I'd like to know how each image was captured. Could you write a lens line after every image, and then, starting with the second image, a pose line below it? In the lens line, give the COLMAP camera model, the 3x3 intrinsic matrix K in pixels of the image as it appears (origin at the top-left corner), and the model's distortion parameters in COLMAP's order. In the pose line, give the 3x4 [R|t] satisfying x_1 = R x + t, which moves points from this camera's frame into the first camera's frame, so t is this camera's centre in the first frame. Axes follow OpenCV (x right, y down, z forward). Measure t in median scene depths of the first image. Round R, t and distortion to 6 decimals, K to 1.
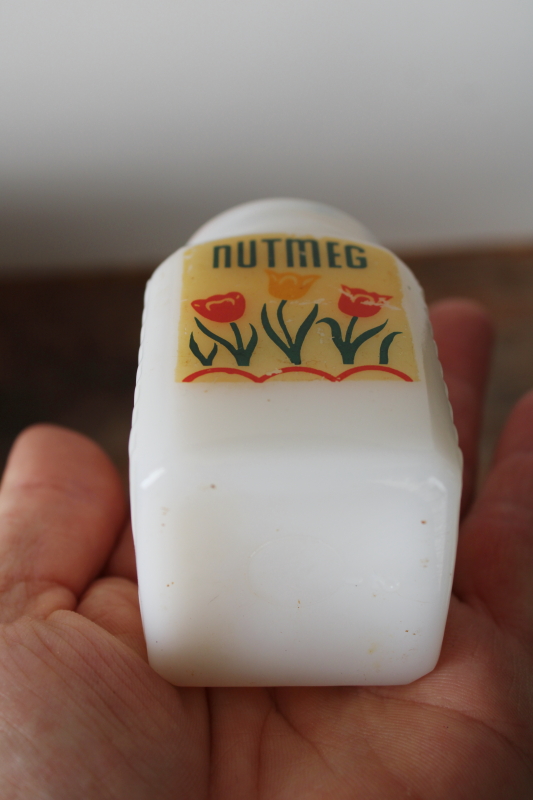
lens RADIAL K [[1219.9, 0, 266.5], [0, 1219.9, 400.0], [0, 0, 1]] dist [-0.042067, -0.066631]
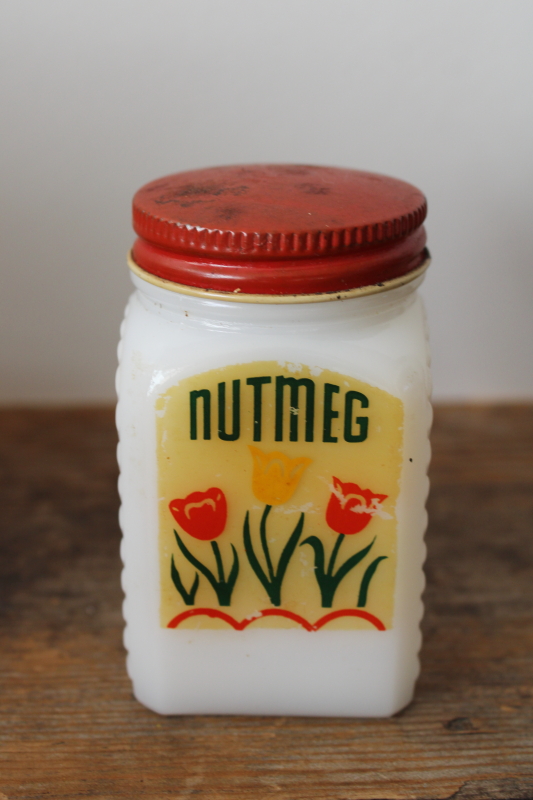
lens RADIAL K [[1219.9, 0, 266.5], [0, 1219.9, 400.0], [0, 0, 1]] dist [-0.042067, -0.066631]
pose [[0.998933, 0.038846, -0.024961, 0.033787], [0.011738, 0.309175, 0.950933, -1.013665], [0.044657, -0.950212, 0.308389, 0.809130]]
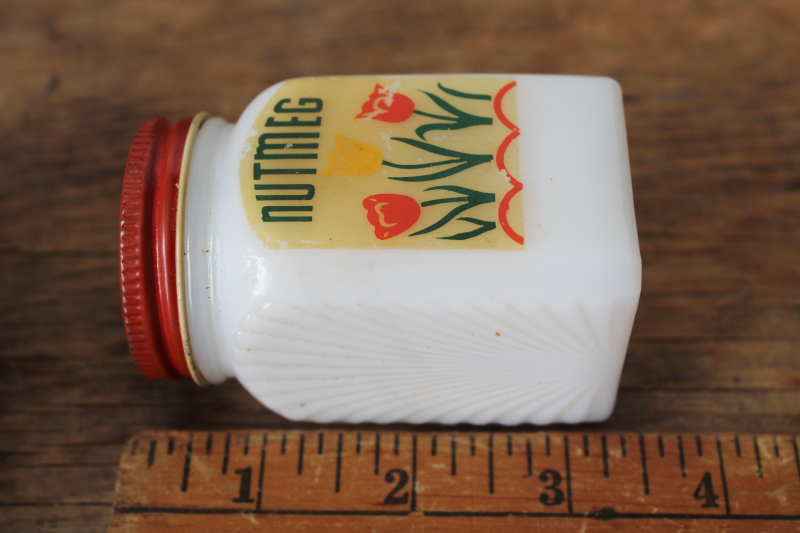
lens RADIAL K [[1219.9, 0, 400.0], [0, 1219.9, 266.5], [0, 0, 1]] dist [-0.042067, -0.066631]
pose [[0.049475, -0.808765, 0.586047, -0.632960], [0.632283, 0.479580, 0.608458, -0.636930], [-0.773156, 0.340444, 0.535096, 0.512306]]
